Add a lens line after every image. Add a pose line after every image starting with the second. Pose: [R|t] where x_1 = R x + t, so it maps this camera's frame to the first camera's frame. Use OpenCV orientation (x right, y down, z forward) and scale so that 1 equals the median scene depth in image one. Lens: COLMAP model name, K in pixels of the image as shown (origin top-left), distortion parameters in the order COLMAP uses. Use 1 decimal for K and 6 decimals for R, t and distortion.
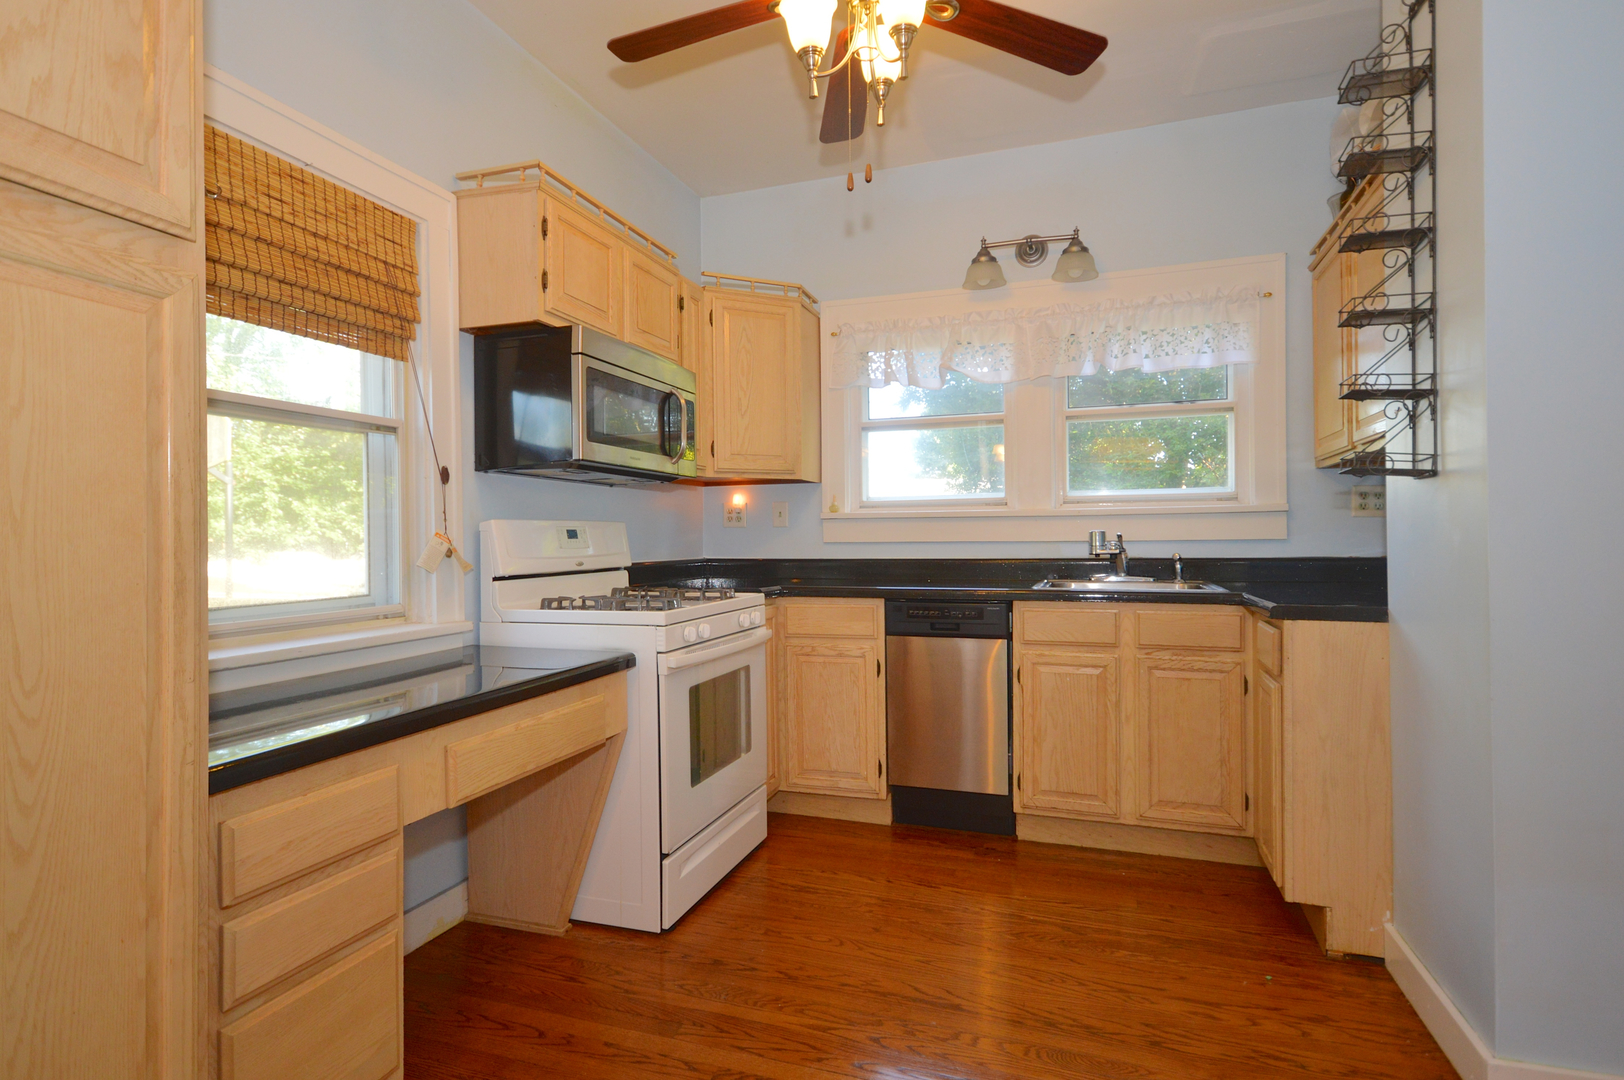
lens RADIAL K [[818.1, 0, 807.6], [0, 818.1, 537.4], [0, 0, 1]] dist [0.014077, -0.008773]
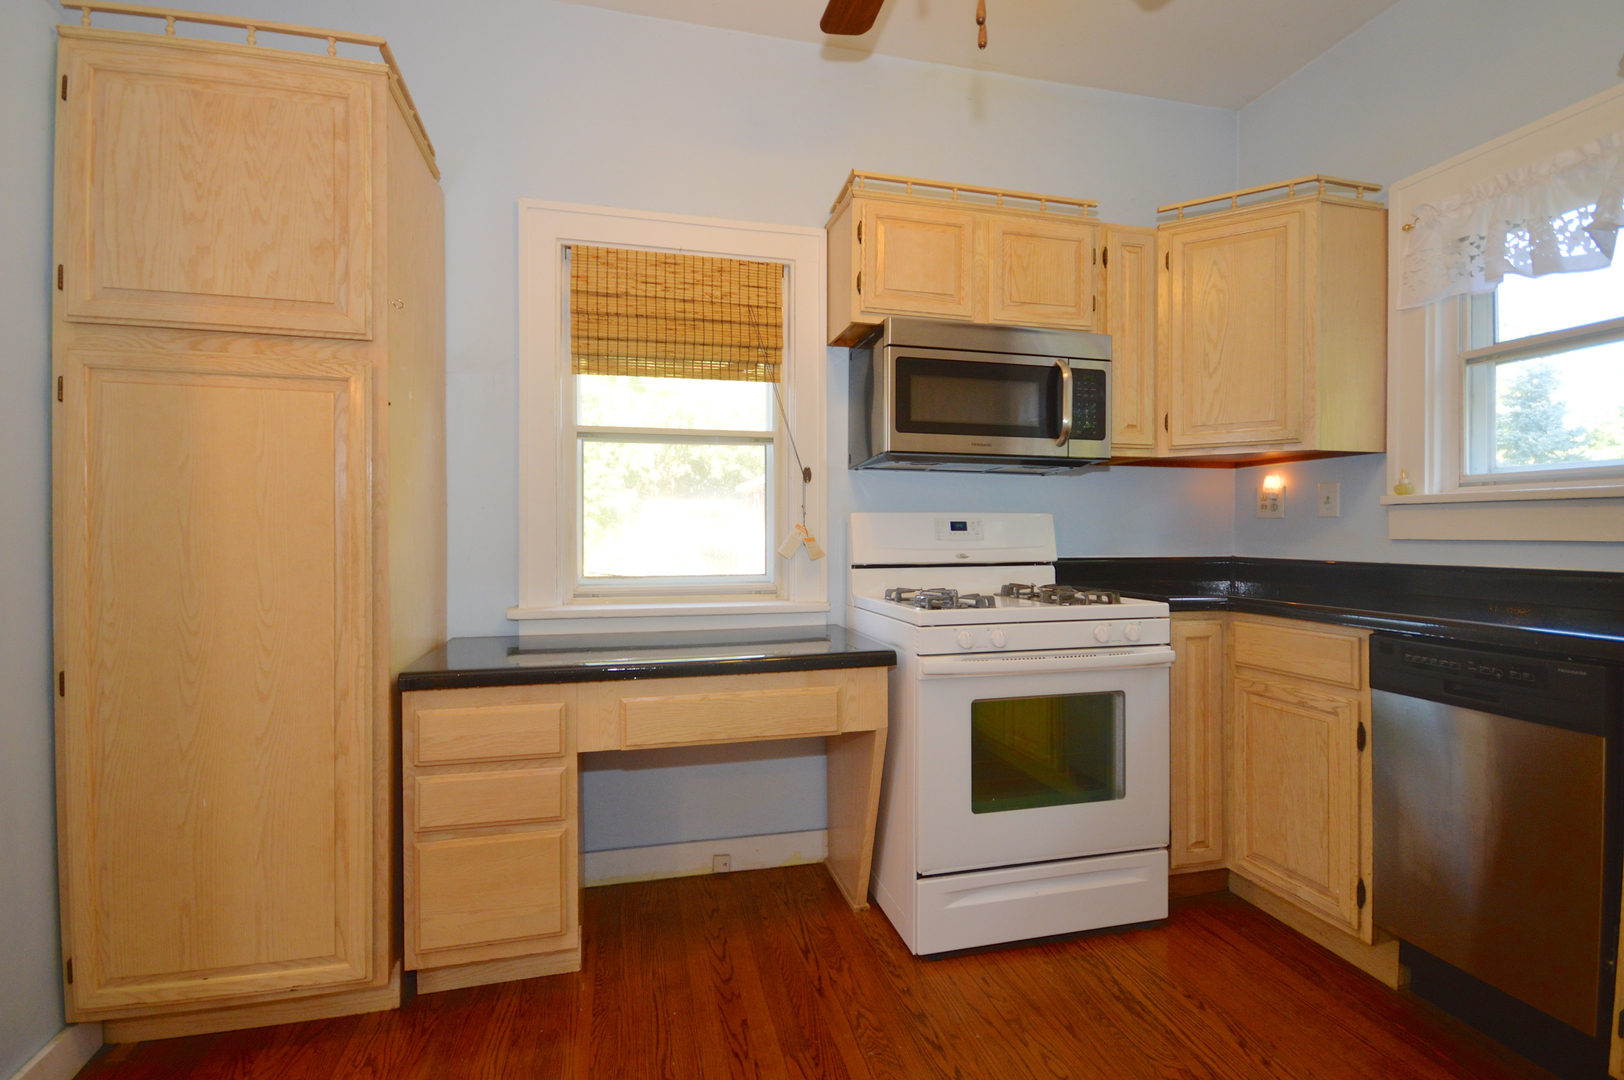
lens RADIAL K [[726.2, 0, 802.6], [0, 726.2, 537.1], [0, 0, 1]] dist [-0.003464, 0.000629]
pose [[0.552783, 0.014226, -0.833204, 0.416962], [-0.005400, 0.999894, 0.013489, -0.001573], [0.833308, -0.002958, 0.552801, 0.431097]]
